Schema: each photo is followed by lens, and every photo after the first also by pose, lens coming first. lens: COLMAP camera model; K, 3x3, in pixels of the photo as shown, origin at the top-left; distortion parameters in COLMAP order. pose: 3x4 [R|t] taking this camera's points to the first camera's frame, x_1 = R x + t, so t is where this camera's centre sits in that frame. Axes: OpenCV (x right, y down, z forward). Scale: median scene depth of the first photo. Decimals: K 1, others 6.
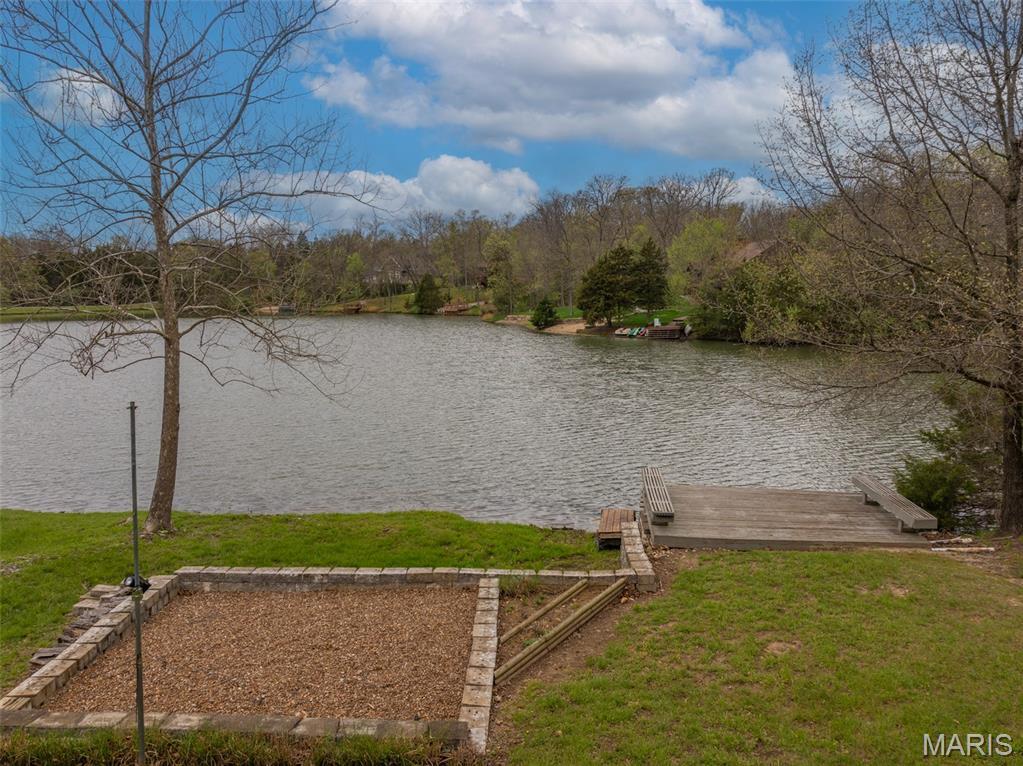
lens RADIAL K [[719.5, 0, 519.2], [0, 719.5, 379.7], [0, 0, 1]] dist [-0.029541, -0.001343]
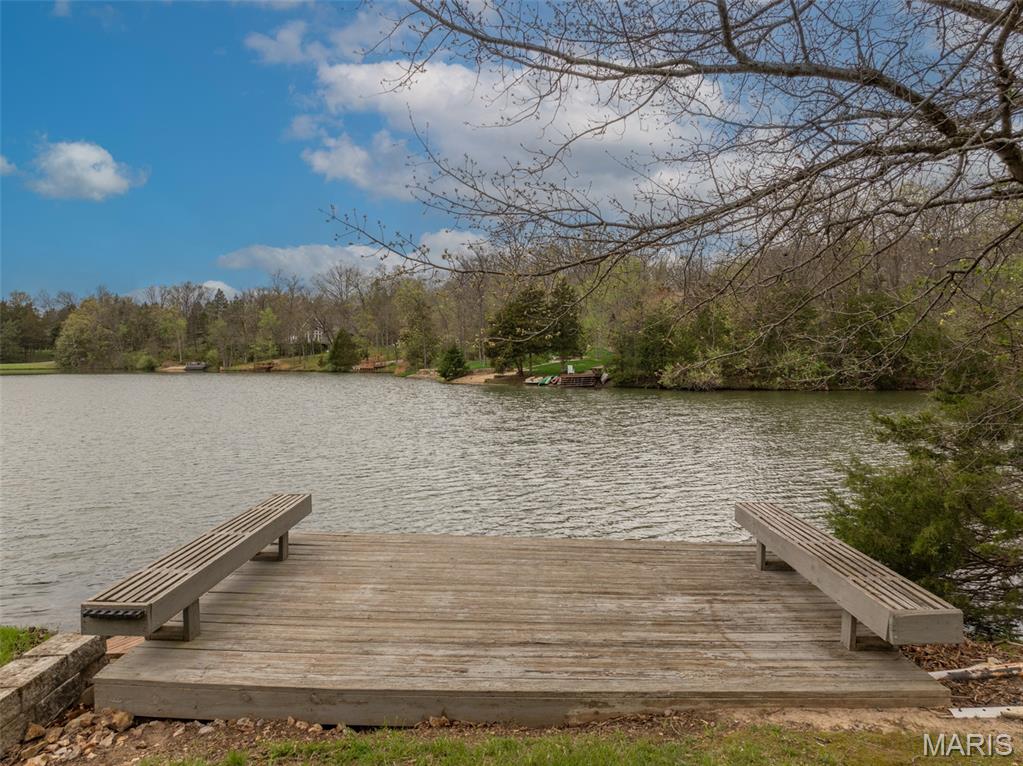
lens RADIAL K [[719.5, 0, 519.2], [0, 719.5, 379.7], [0, 0, 1]] dist [-0.029541, -0.001343]
pose [[0.996942, -0.002338, 0.078109, 0.055274], [0.009760, 0.995452, -0.094768, 0.018240], [-0.077532, 0.095241, 0.992430, 0.104062]]
